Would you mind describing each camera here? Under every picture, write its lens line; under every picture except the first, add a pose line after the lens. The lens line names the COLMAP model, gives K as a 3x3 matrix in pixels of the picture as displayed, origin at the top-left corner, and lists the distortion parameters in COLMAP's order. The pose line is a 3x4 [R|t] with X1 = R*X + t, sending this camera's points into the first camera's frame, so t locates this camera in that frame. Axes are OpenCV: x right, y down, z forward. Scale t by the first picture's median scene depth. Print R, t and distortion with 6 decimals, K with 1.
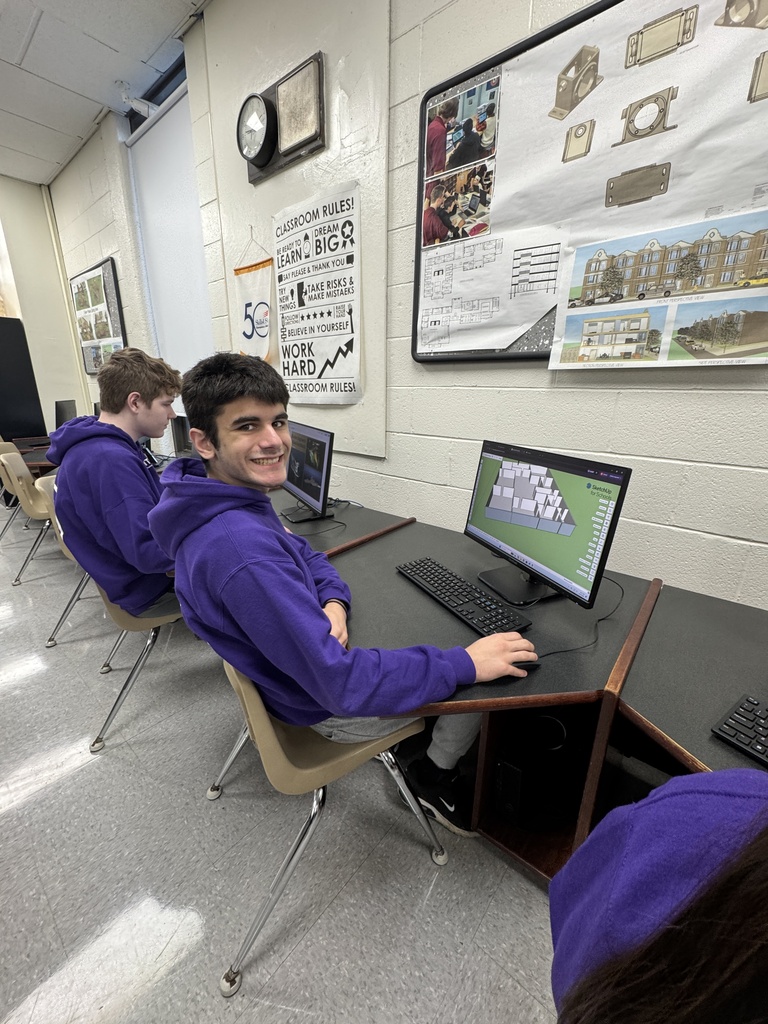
lens RADIAL K [[405.8, 0, 384.2], [0, 405.8, 513.9], [0, 0, 1]] dist [-0.001874, -0.000230]
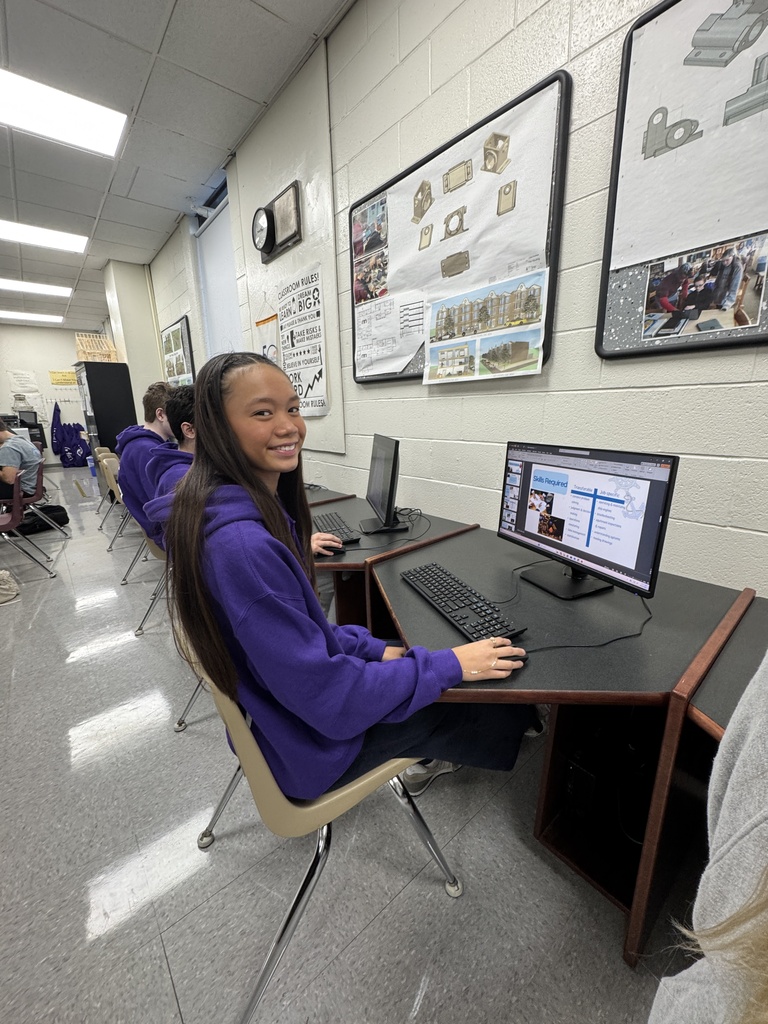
lens RADIAL K [[405.8, 0, 382.3], [0, 405.8, 511.3], [0, 0, 1]] dist [-0.001874, -0.000230]
pose [[0.983849, 0.006319, -0.178891, 0.474655], [-0.014778, 0.998832, -0.045994, 0.147668], [0.178391, 0.047895, 0.982793, -0.384113]]
